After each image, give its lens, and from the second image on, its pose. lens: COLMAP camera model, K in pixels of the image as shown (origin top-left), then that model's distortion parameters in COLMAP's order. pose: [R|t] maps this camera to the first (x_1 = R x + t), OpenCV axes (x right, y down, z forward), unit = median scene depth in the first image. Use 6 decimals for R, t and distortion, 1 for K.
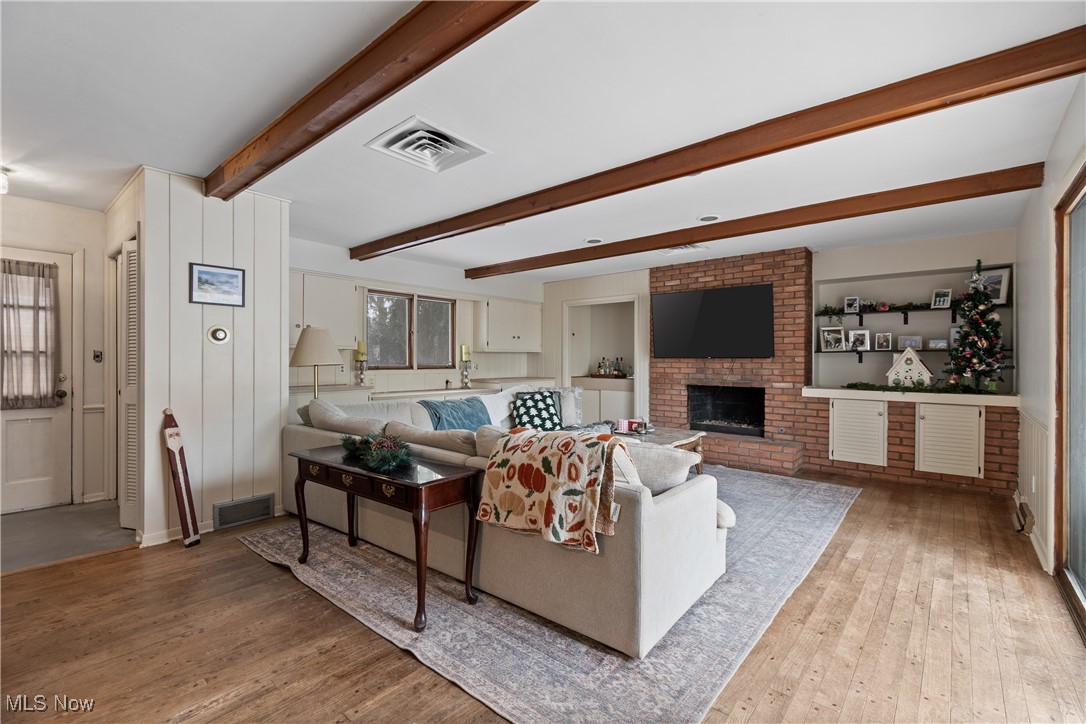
lens RADIAL K [[484.6, 0, 540.9], [0, 484.6, 359.7], [0, 0, 1]] dist [-0.000266, -0.000422]
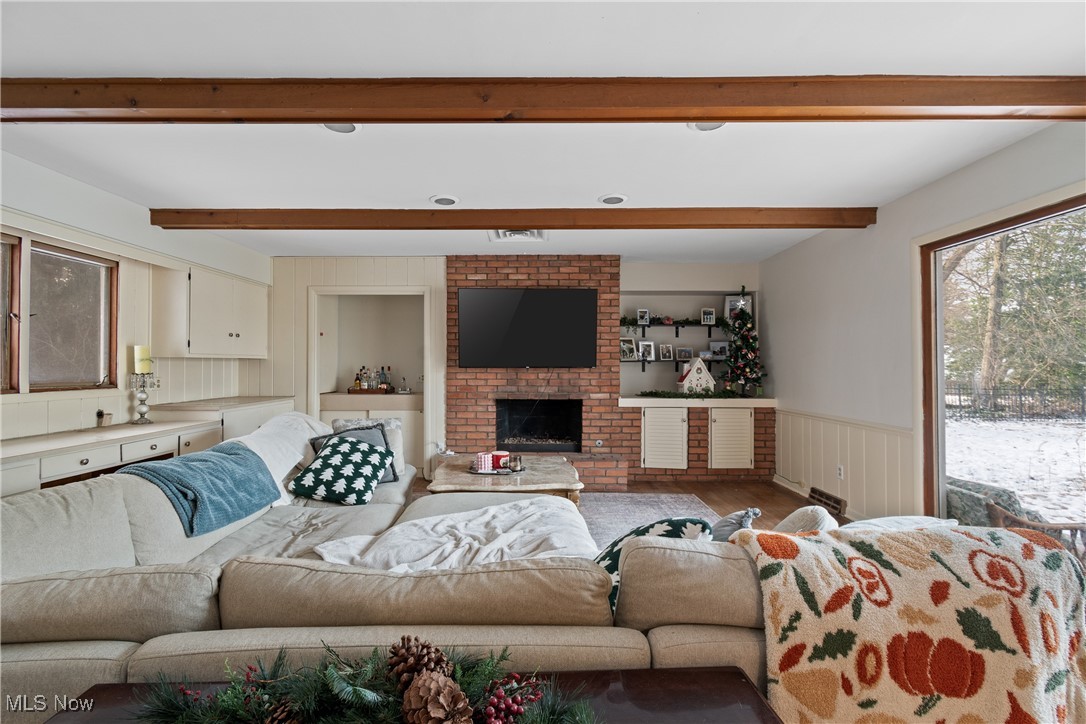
lens RADIAL K [[484.6, 0, 540.9], [0, 484.6, 359.7], [0, 0, 1]] dist [-0.000266, -0.000422]
pose [[0.756893, 0.007141, 0.653500, -0.216045], [0.001285, 0.999922, -0.012416, -0.007393], [-0.653538, 0.010237, 0.756824, 0.350256]]
